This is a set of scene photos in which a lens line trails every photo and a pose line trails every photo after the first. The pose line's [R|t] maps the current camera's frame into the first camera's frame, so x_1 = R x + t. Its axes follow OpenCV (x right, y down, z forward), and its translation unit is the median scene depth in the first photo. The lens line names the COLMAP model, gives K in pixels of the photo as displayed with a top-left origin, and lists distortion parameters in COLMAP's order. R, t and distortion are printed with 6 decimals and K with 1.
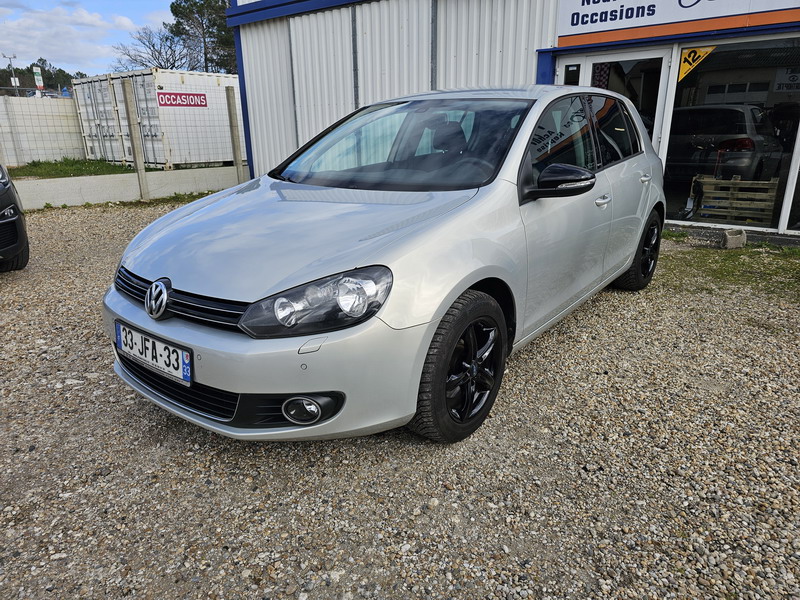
lens RADIAL K [[530.7, 0, 395.3], [0, 530.7, 298.7], [0, 0, 1]] dist [0.031734, -0.022303]
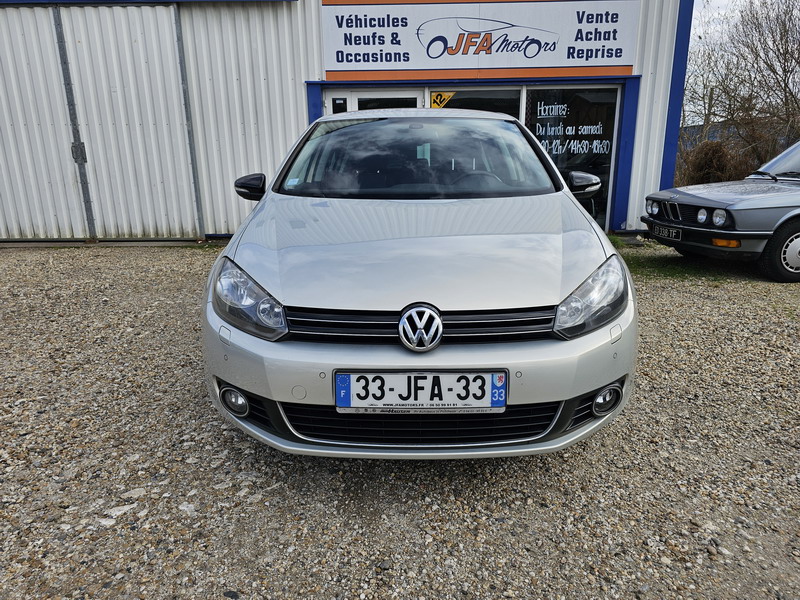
lens RADIAL K [[539.0, 0, 400.0], [0, 539.0, 300.0], [0, 0, 1]] dist [0.042354, -0.027908]
pose [[0.793883, -0.150229, 0.589220, -0.305559], [0.186766, 0.982404, -0.001161, -0.015206], [-0.578677, 0.110968, 0.807972, 0.101817]]
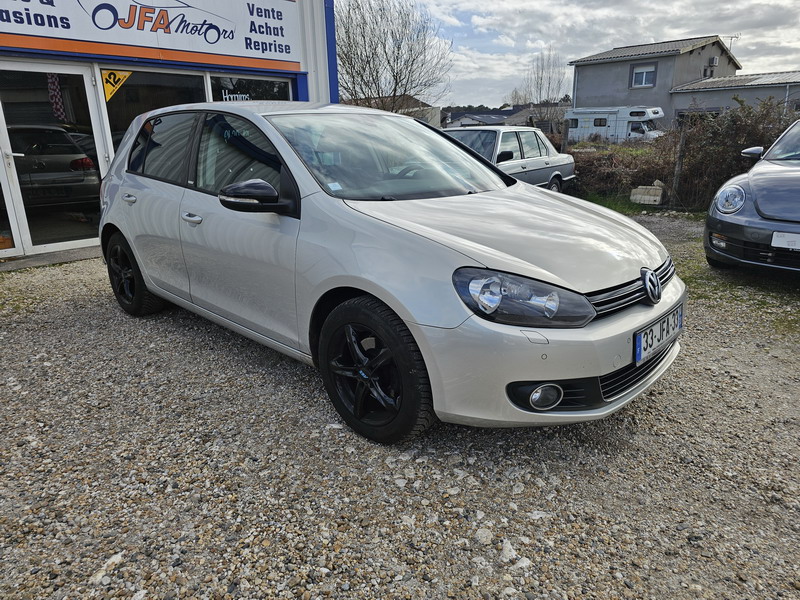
lens RADIAL K [[539.0, 0, 400.0], [0, 539.0, 300.0], [0, 0, 1]] dist [0.042354, -0.027908]
pose [[0.089094, -0.279790, 0.955918, -0.501021], [0.322733, 0.916066, 0.238046, -0.130789], [-0.942288, 0.287298, 0.171913, 0.413173]]
